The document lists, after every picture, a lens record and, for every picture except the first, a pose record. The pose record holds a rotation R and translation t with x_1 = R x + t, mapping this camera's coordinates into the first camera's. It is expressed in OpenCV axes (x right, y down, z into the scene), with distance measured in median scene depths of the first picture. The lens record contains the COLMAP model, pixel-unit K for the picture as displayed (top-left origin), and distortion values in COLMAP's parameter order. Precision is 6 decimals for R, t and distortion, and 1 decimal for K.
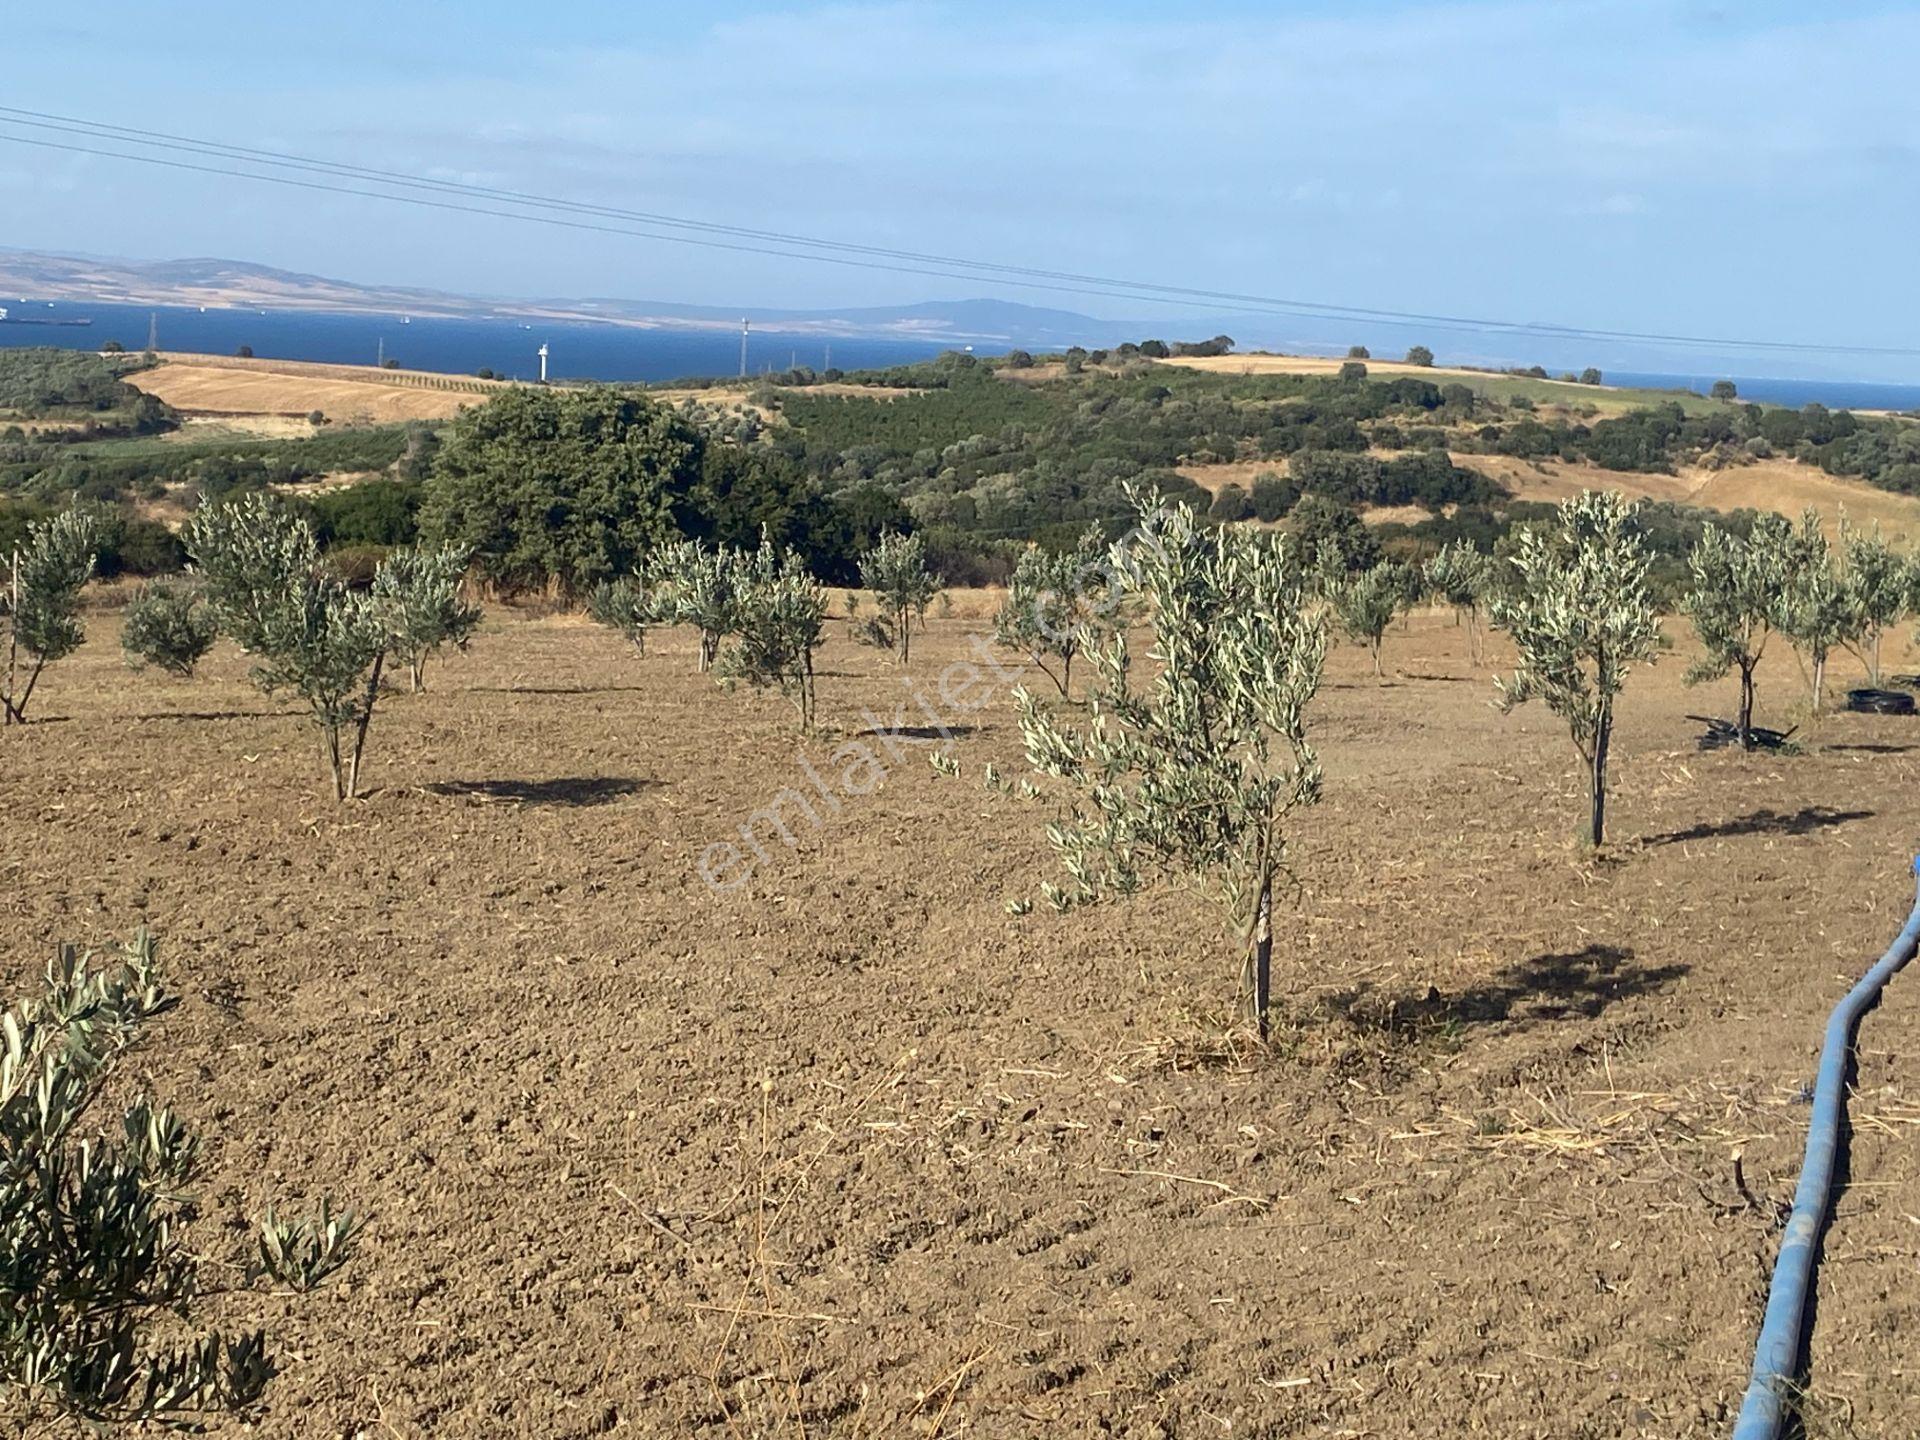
lens RADIAL K [[3318.3, 0, 934.9], [0, 3318.3, 638.9], [0, 0, 1]] dist [0.156924, 0.000000]
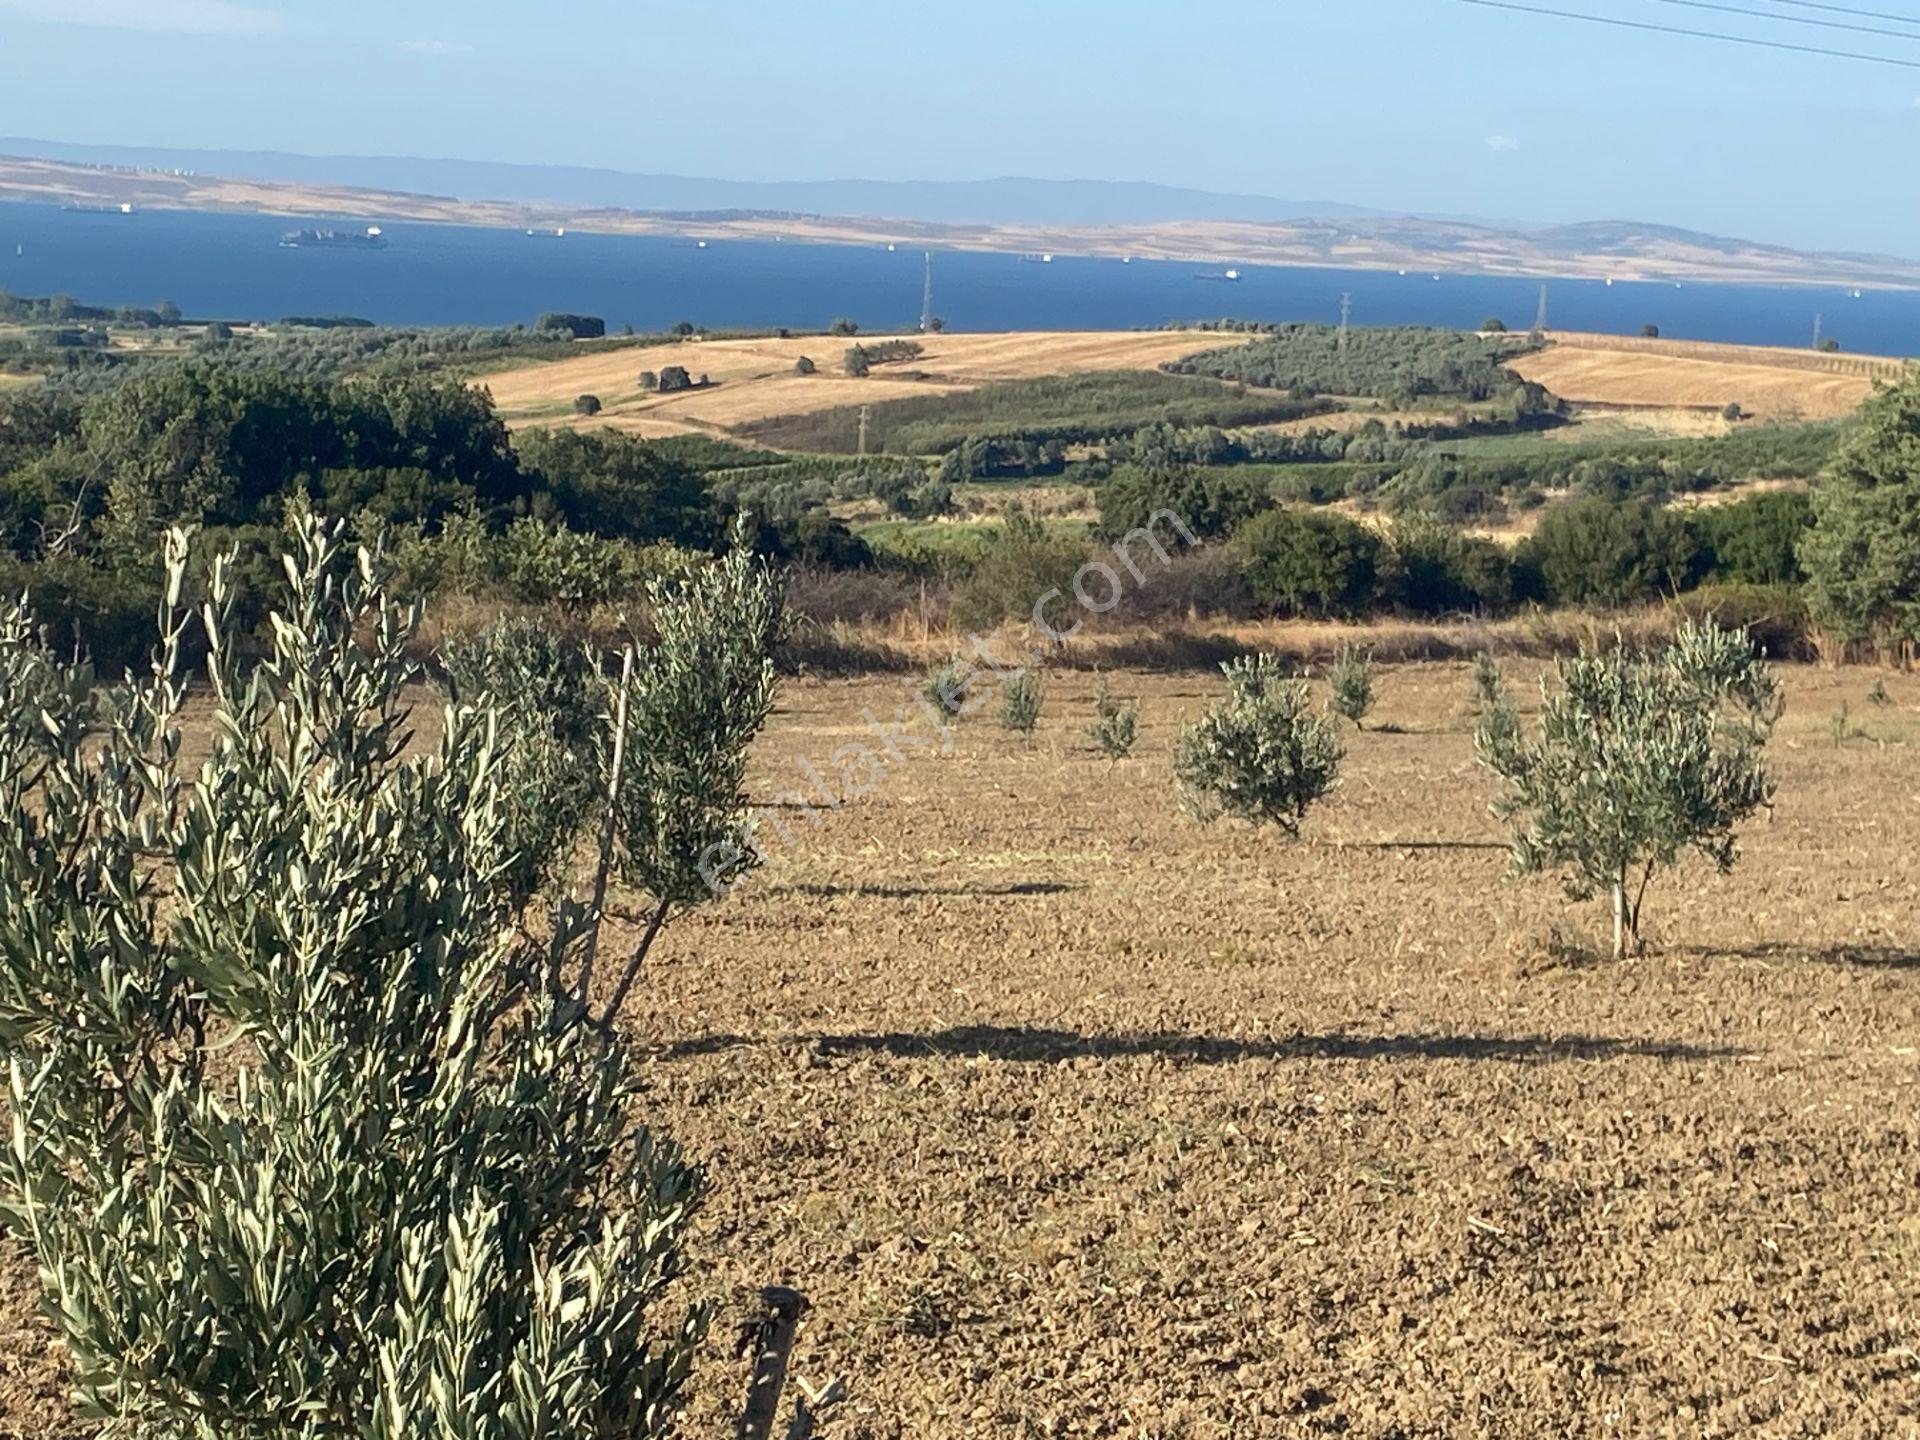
lens RADIAL K [[3976.2, 0, 955.2], [0, 3976.2, 660.3], [0, 0, 1]] dist [0.163722, 0.000000]
pose [[0.929889, 0.039092, -0.365758, -0.038932], [-0.040759, 0.999164, 0.003167, -0.021500], [0.365576, 0.011963, 0.930705, 0.430472]]
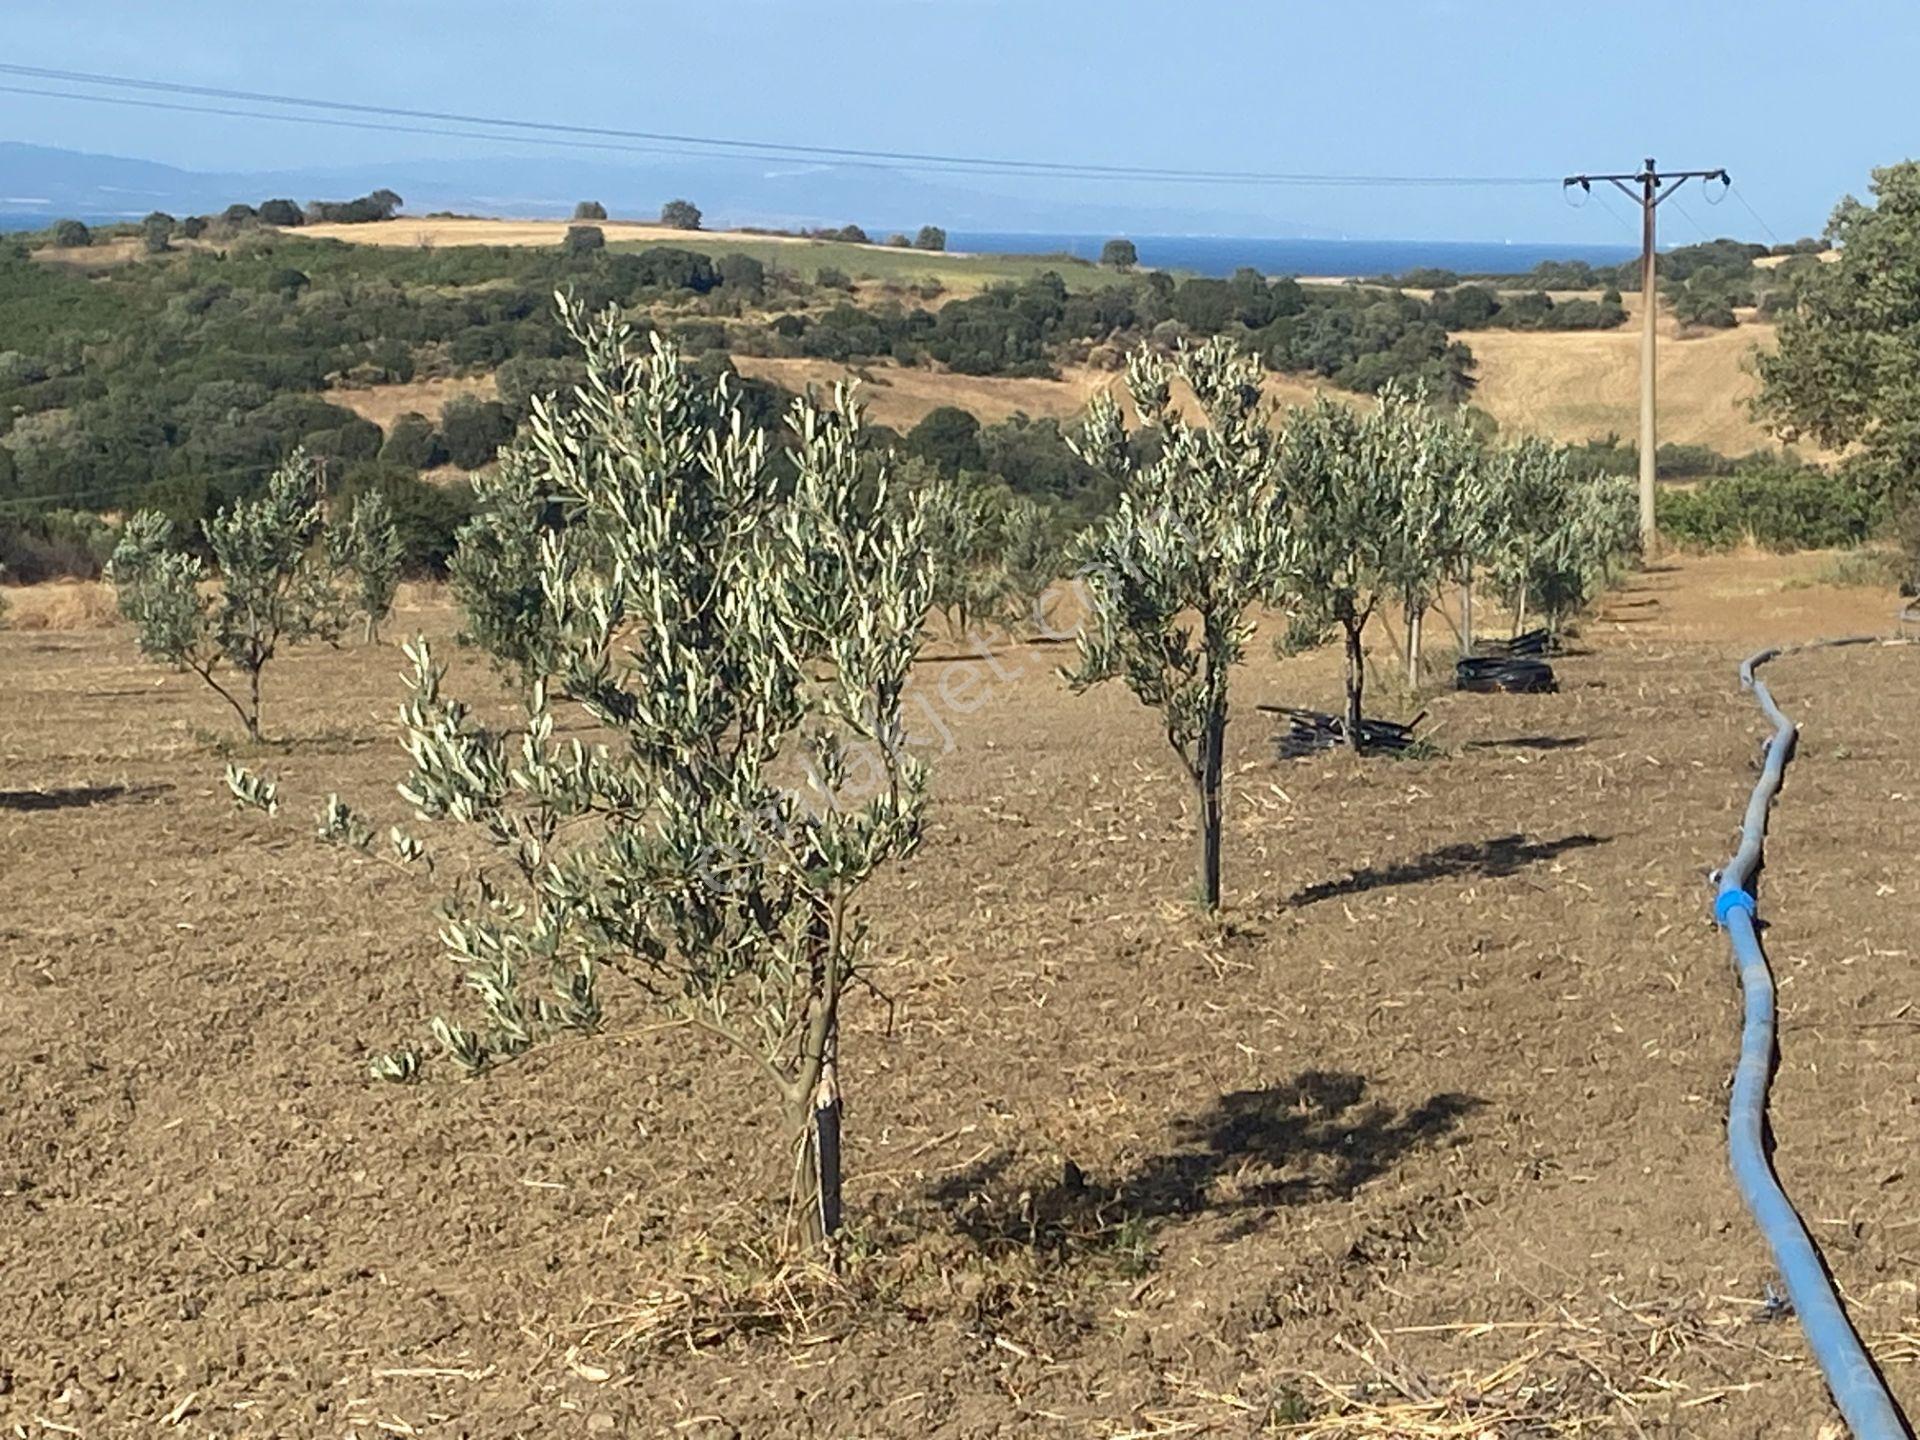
lens RADIAL K [[4976.6, 0, 1010.1], [0, 4976.6, 640.2], [0, 0, 1]] dist [0.177941, 0.000000]
pose [[0.977417, -0.046274, 0.206190, -0.013270], [0.046507, 0.998911, 0.003719, 0.003148], [-0.206137, 0.005954, 0.978505, 0.051519]]
